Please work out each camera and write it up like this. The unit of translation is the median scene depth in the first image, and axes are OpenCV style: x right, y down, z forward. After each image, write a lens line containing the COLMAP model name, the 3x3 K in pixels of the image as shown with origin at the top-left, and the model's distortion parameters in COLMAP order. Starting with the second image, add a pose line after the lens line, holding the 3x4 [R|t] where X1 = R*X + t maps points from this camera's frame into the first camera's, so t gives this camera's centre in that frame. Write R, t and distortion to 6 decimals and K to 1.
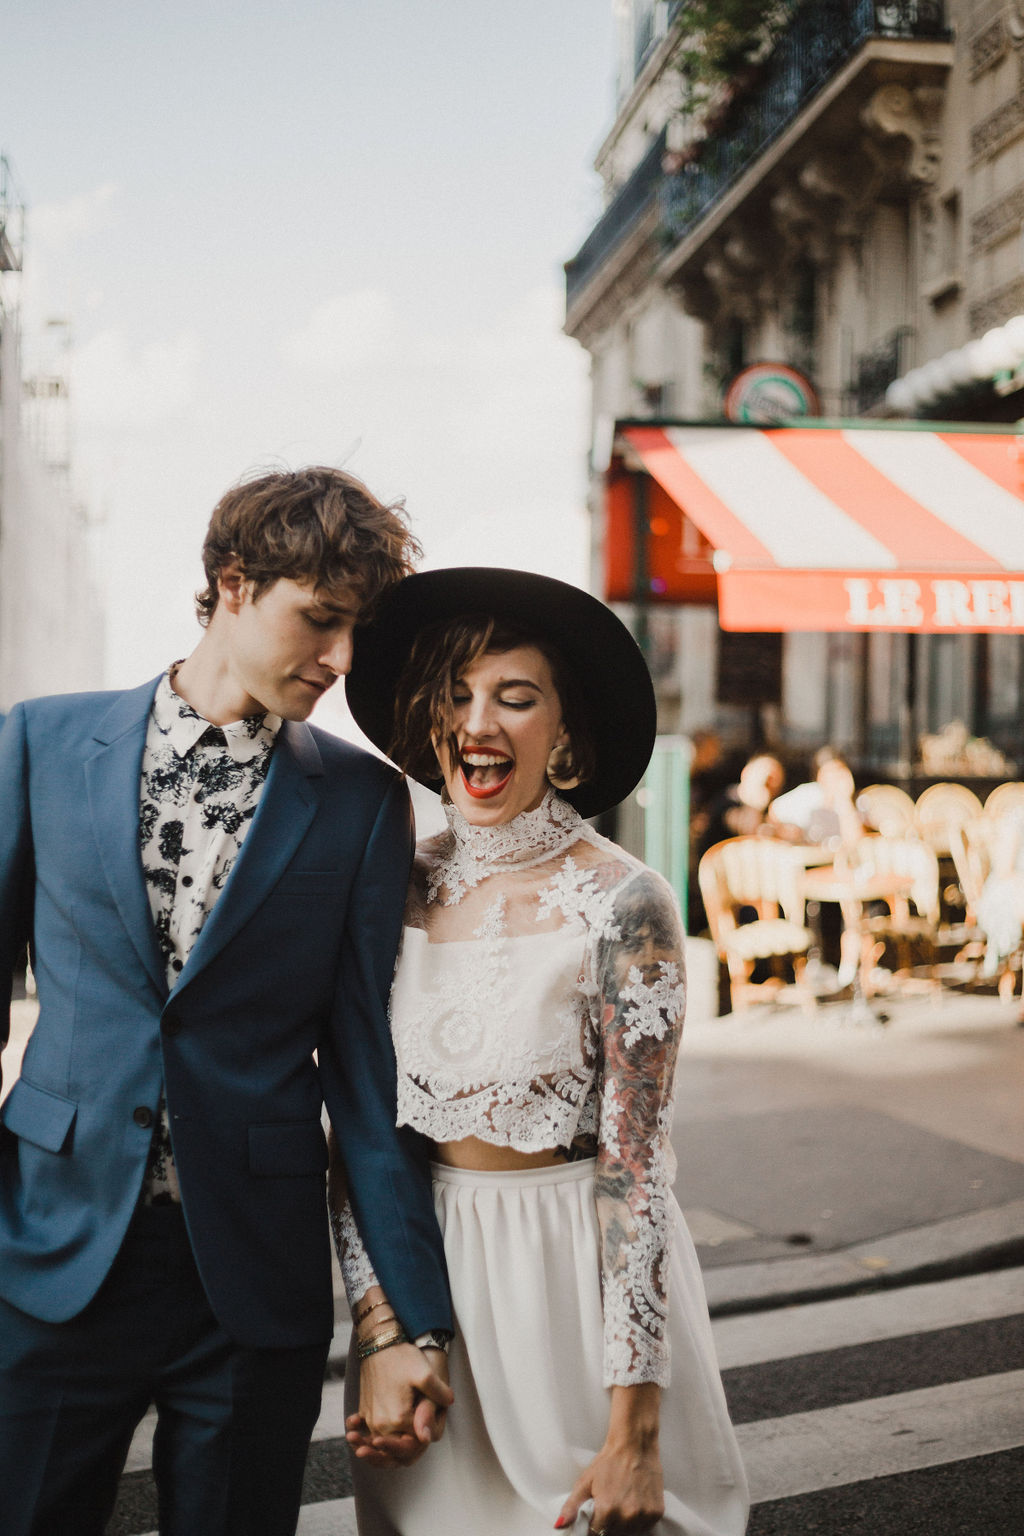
lens RADIAL K [[2165.7, 0, 511.2], [0, 2165.7, 793.9], [0, 0, 1]] dist [-0.097656, -0.016128]
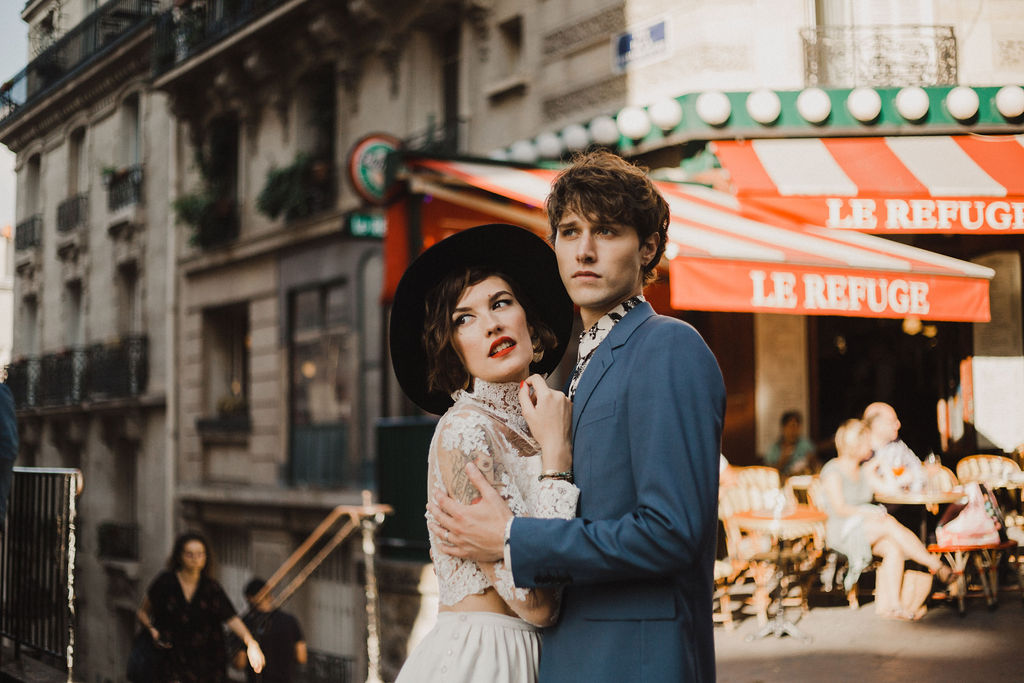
lens RADIAL K [[1443.8, 0, 512.0], [0, 1443.8, 341.5], [0, 0, 1]] dist [-0.097656, -0.016128]
pose [[0.884216, 0.006479, 0.467033, -0.217740], [0.041597, 0.994838, -0.092556, 0.006546], [-0.465222, 0.101267, 0.879383, 0.223898]]
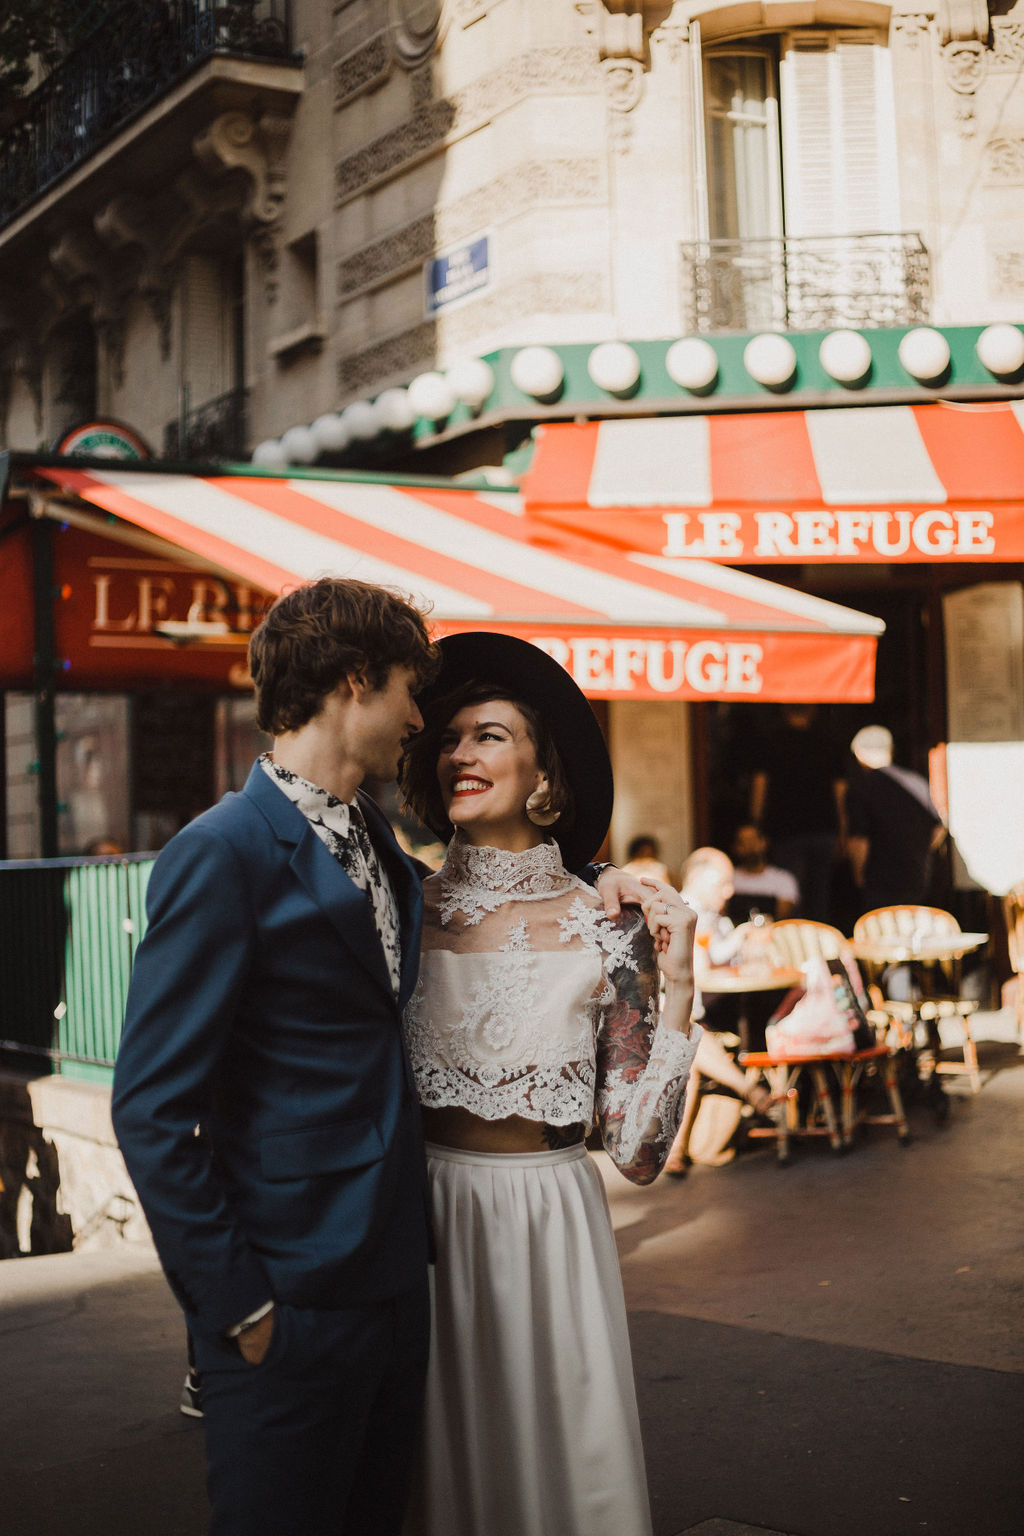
lens RADIAL K [[2165.7, 0, 511.2], [0, 2165.7, 793.9], [0, 0, 1]] dist [-0.097656, -0.016128]
pose [[0.907335, -0.025270, 0.419649, -0.096574], [0.052108, 0.997255, -0.052612, 0.001070], [-0.417167, 0.069604, 0.906160, 0.174653]]
